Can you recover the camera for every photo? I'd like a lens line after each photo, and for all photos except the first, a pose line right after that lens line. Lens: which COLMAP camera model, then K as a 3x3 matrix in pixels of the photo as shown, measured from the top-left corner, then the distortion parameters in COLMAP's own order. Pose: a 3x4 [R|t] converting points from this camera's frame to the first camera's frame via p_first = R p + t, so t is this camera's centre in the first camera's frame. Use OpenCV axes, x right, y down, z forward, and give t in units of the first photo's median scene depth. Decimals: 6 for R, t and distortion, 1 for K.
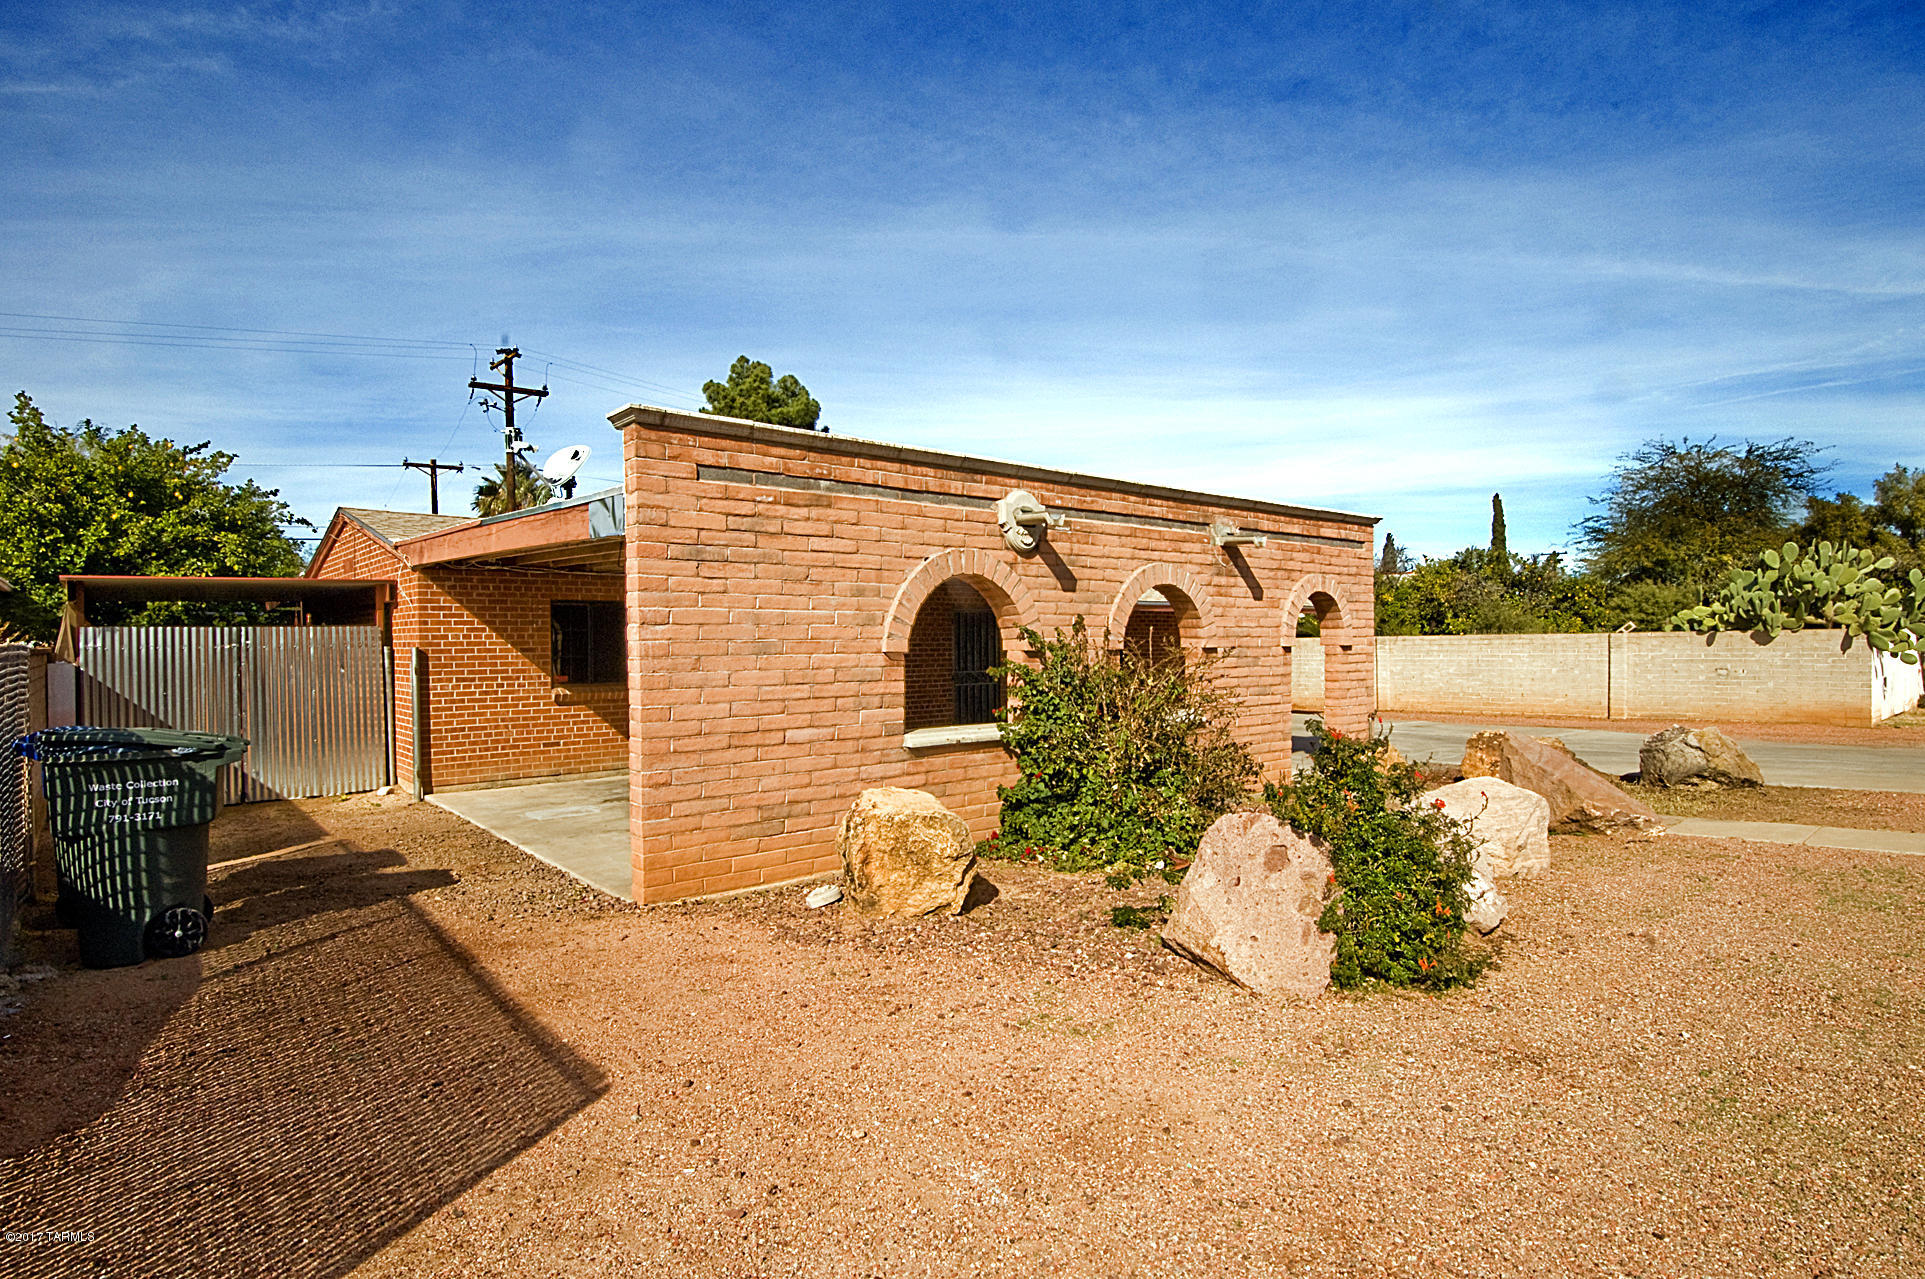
lens RADIAL K [[1035.2, 0, 960.2], [0, 1035.2, 634.8], [0, 0, 1]] dist [0.006667, -0.001624]
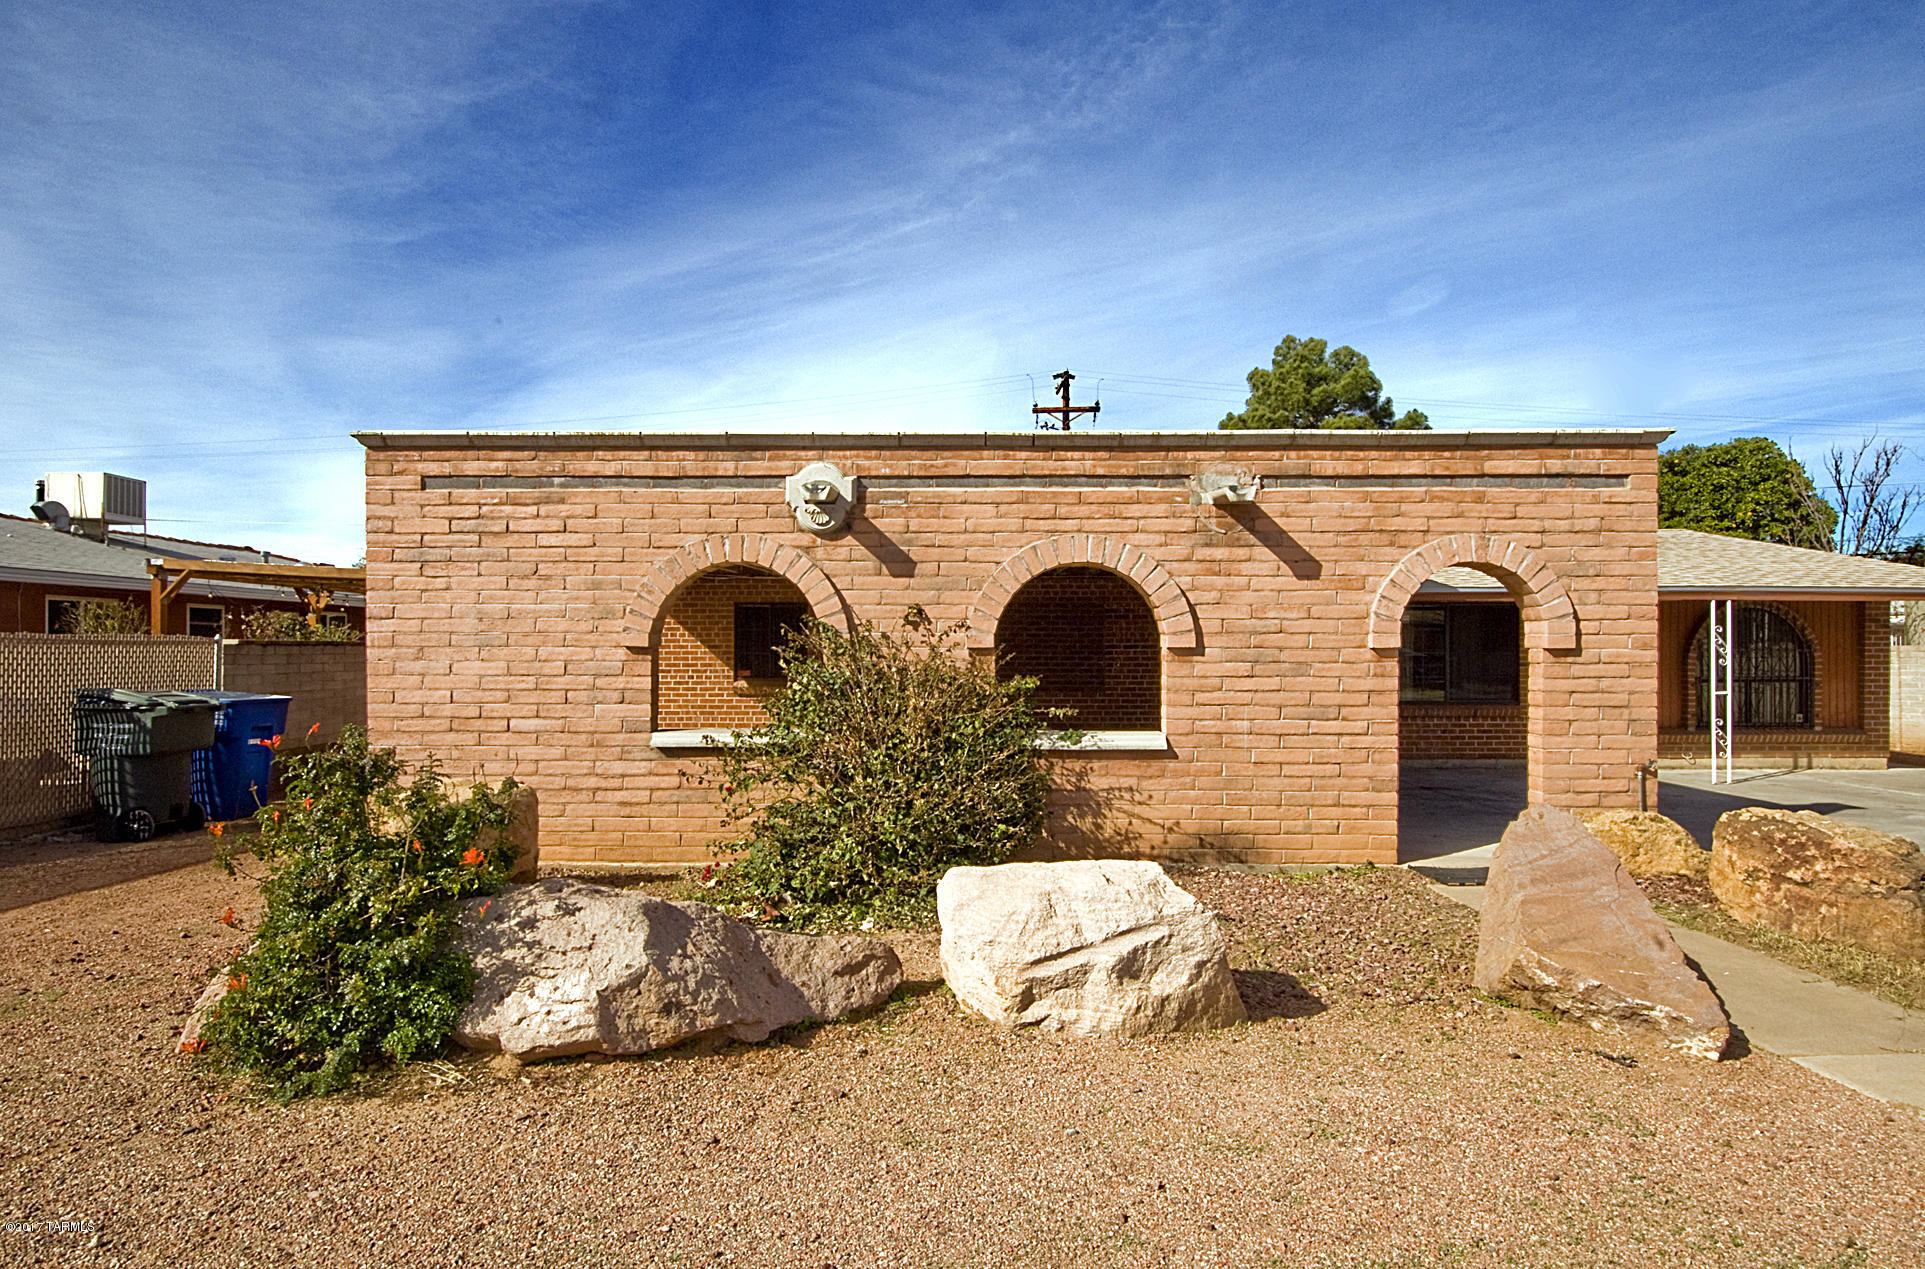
lens RADIAL K [[1048.1, 0, 957.1], [0, 1048.1, 639.2], [0, 0, 1]] dist [0.012201, -0.001215]
pose [[0.738897, 0.000588, -0.673818, 0.757404], [-0.002885, 0.999993, -0.002290, 0.010479], [0.673812, 0.003636, 0.738894, 0.440579]]
